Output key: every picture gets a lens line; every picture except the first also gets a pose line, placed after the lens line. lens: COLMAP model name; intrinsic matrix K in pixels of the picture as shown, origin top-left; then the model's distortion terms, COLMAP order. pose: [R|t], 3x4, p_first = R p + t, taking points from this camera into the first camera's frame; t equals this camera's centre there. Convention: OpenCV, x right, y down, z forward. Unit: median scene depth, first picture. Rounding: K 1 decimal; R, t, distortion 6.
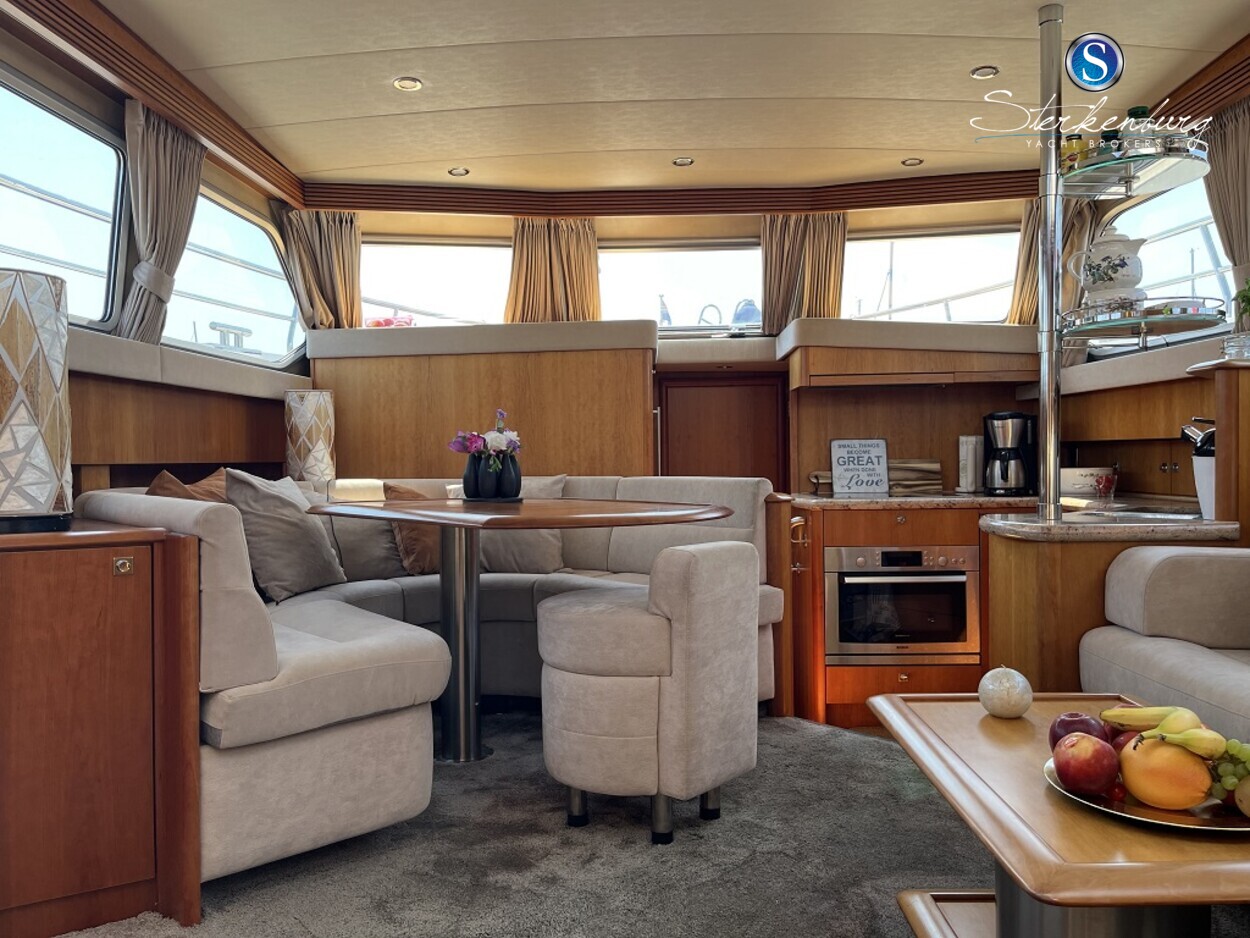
lens RADIAL K [[926.9, 0, 625.0], [0, 926.9, 469.0], [0, 0, 1]] dist [-0.000129, -0.000006]
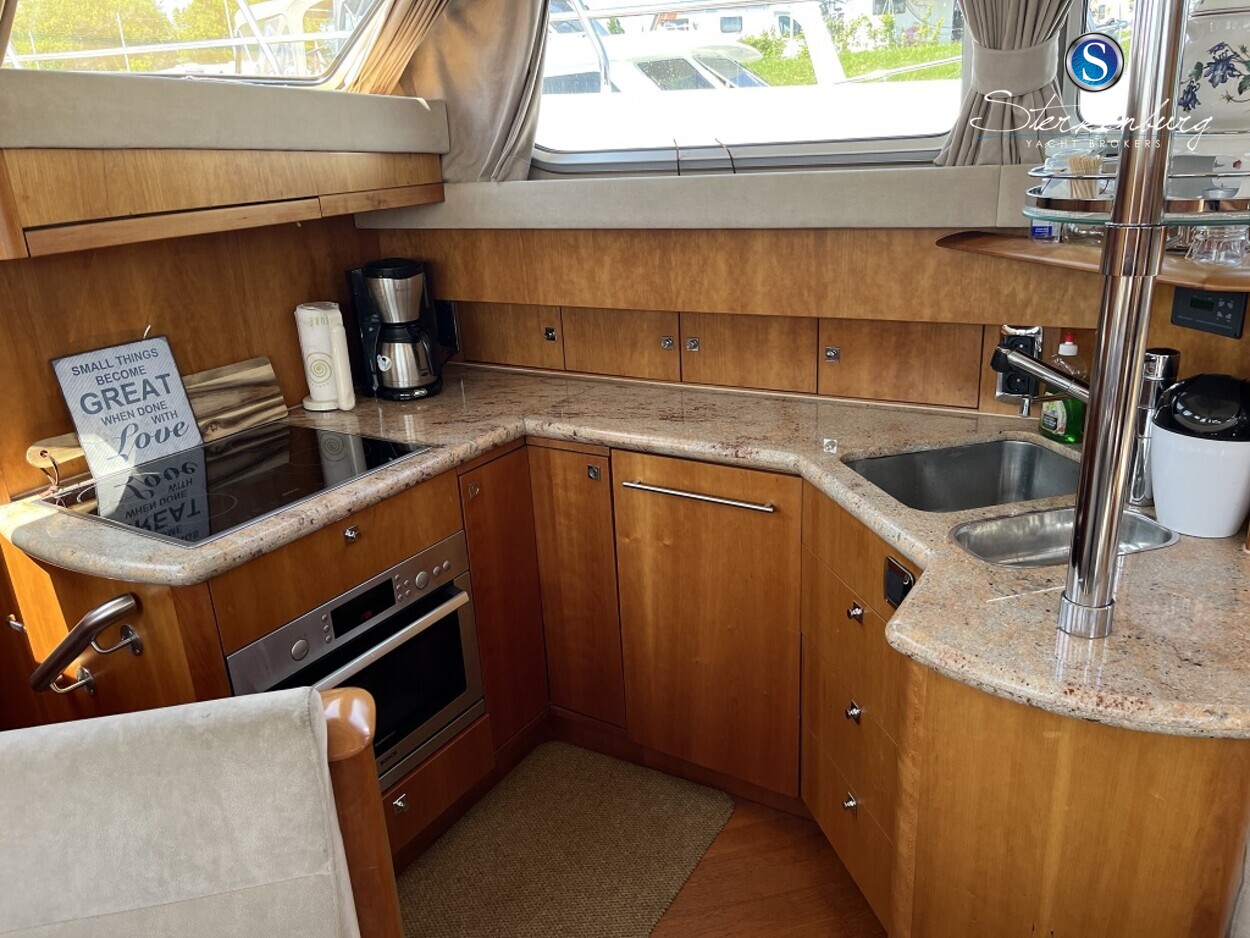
lens RADIAL K [[926.9, 0, 625.0], [0, 926.9, 469.0], [0, 0, 1]] dist [-0.000129, -0.000006]
pose [[0.489082, -0.302397, 0.818141, -0.016604], [0.052076, 0.946430, 0.318684, -0.108258], [-0.870682, -0.113257, 0.478630, 0.557029]]
